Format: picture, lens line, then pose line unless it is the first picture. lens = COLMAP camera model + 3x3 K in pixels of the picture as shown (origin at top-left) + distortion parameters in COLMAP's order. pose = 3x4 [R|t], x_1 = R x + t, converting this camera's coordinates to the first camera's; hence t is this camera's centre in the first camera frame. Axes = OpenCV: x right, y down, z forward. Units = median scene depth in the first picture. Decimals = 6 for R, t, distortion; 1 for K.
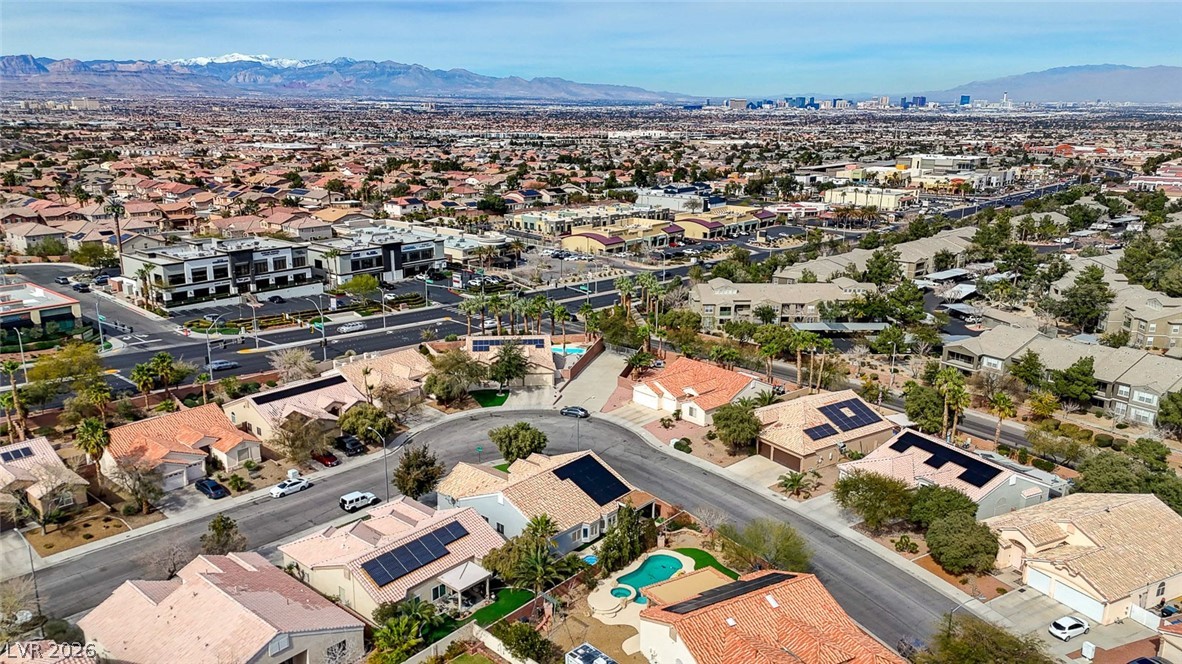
lens RADIAL K [[865.0, 0, 574.1], [0, 865.0, 331.1], [0, 0, 1]] dist [0.126822, -0.127504]
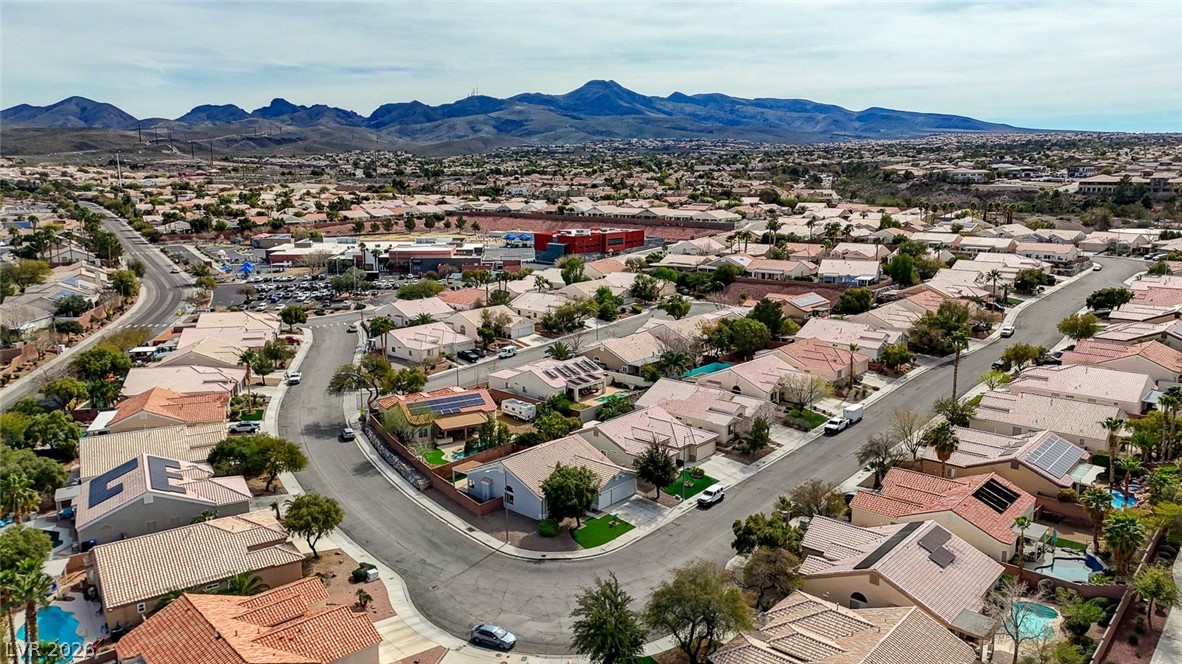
lens RADIAL K [[848.0, 0, 591.0], [0, 848.0, 332.0], [0, 0, 1]] dist [0.109362, -0.115211]
pose [[-0.999838, -0.002436, -0.017840, -0.038650], [-0.009983, 0.899559, 0.436684, -0.246853], [0.014985, 0.436792, -0.899438, 0.986073]]
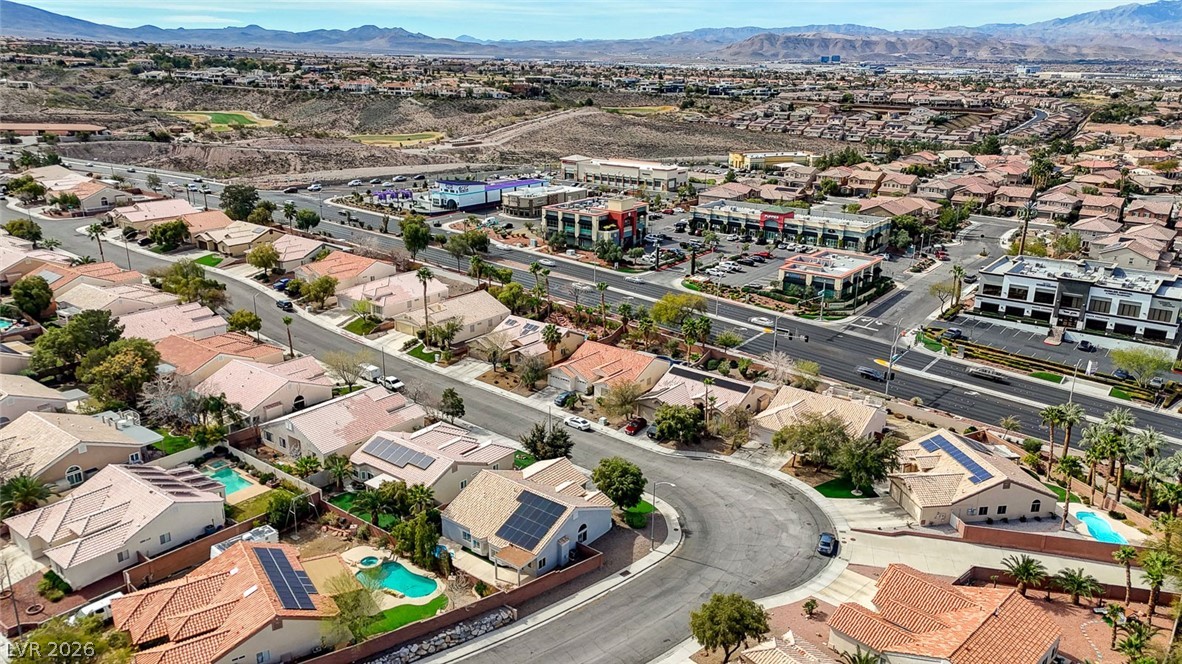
lens RADIAL K [[869.9, 0, 587.3], [0, 869.9, 330.0], [0, 0, 1]] dist [0.134913, -0.134290]
pose [[0.057021, 0.294991, -0.953797, 0.464849], [-0.263182, 0.926001, 0.270660, -0.162366], [0.963060, 0.235589, 0.130437, 0.439809]]
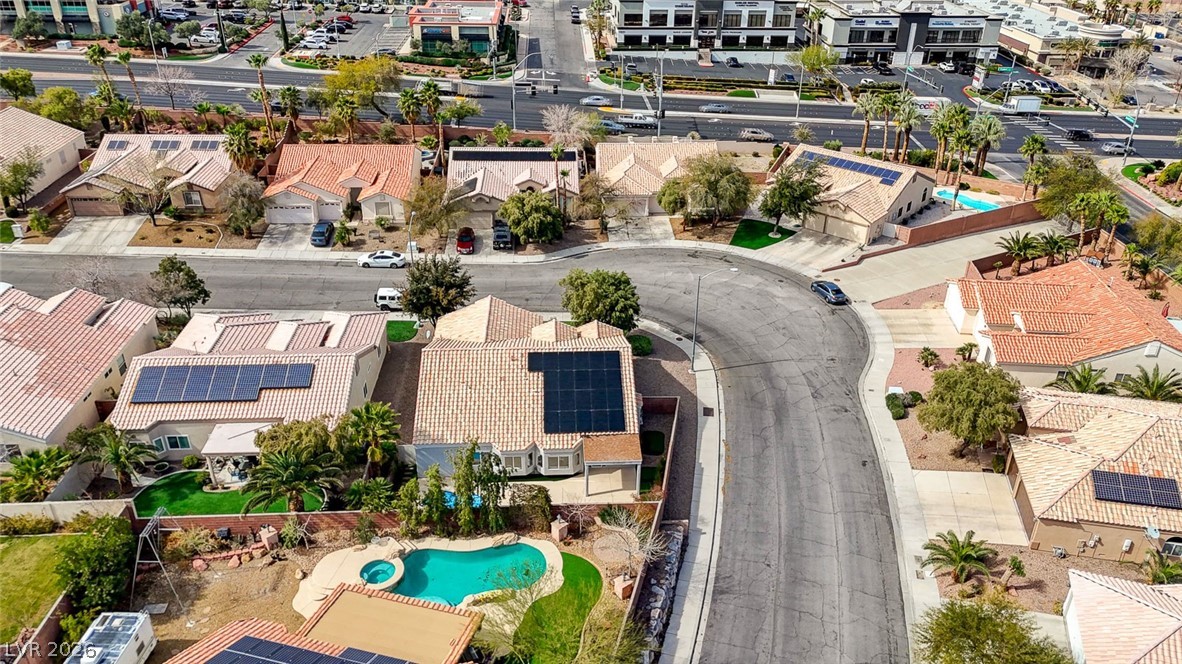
lens RADIAL K [[889.9, 0, 619.7], [0, 889.9, 338.1], [0, 0, 1]] dist [0.048524, -0.050289]
pose [[0.712617, 0.346194, -0.610186, 0.204908], [-0.194330, 0.933138, 0.302472, -0.028442], [0.674102, -0.096969, 0.732246, 0.283180]]
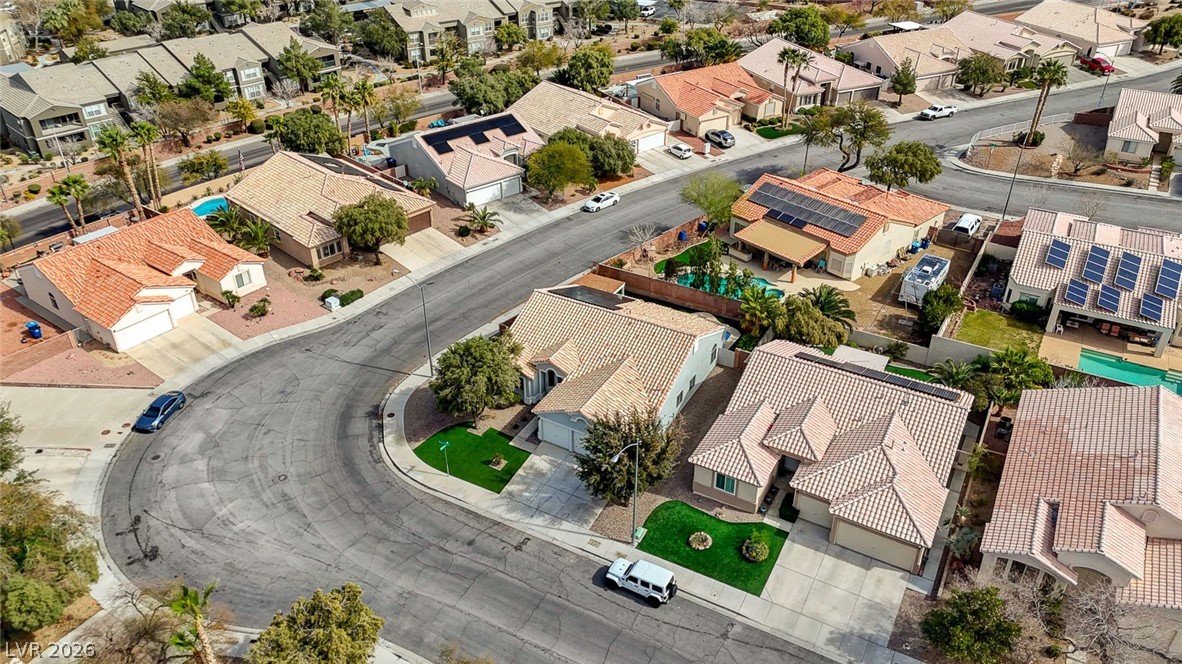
lens RADIAL K [[865.6, 0, 598.8], [0, 865.6, 331.4], [0, 0, 1]] dist [0.087029, -0.047608]
pose [[-0.217545, -0.527047, 0.821521, -0.310140], [0.250535, 0.783326, 0.568887, -0.117964], [-0.943349, 0.329578, -0.038365, 0.517634]]
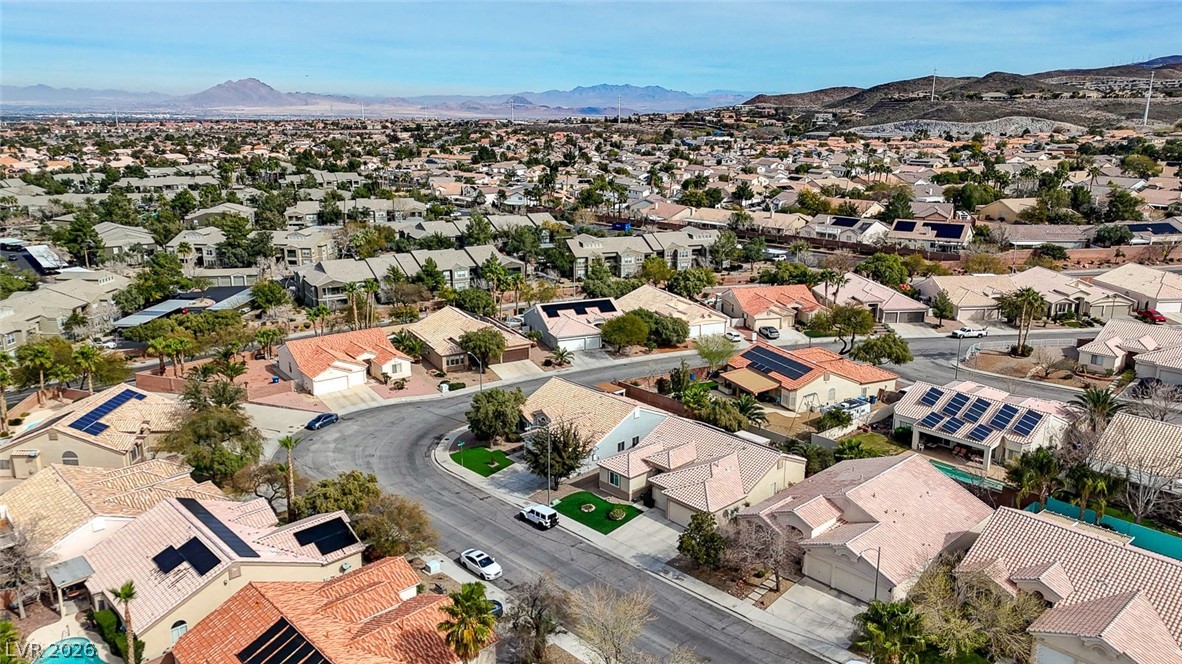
lens RADIAL K [[869.9, 0, 587.3], [0, 869.9, 330.0], [0, 0, 1]] dist [0.134913, -0.134290]
pose [[0.090480, -0.261116, 0.961058, -0.529584], [0.256046, 0.938676, 0.230930, -0.083101], [-0.962421, 0.225180, 0.151789, 0.408276]]
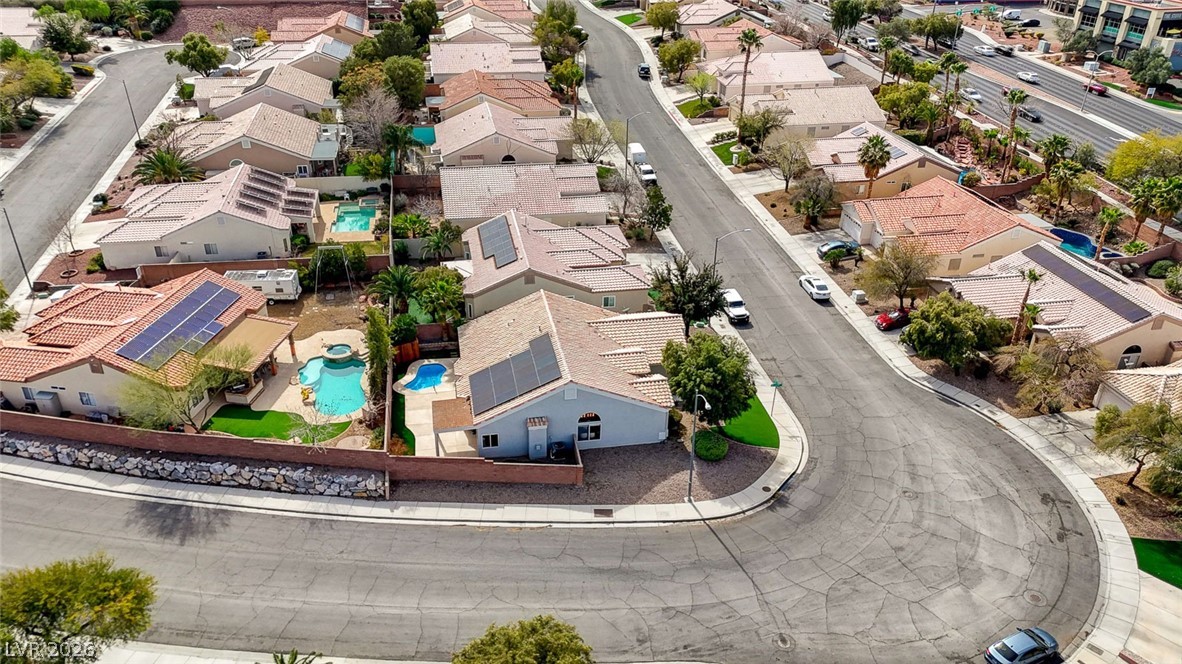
lens RADIAL K [[869.5, 0, 586.6], [0, 869.5, 334.5], [0, 0, 1]] dist [0.095425, -0.068959]
pose [[-0.617618, 0.366174, -0.696035, 0.214433], [-0.214324, 0.773145, 0.596919, -0.125147], [0.756712, 0.517845, -0.399028, 0.641896]]
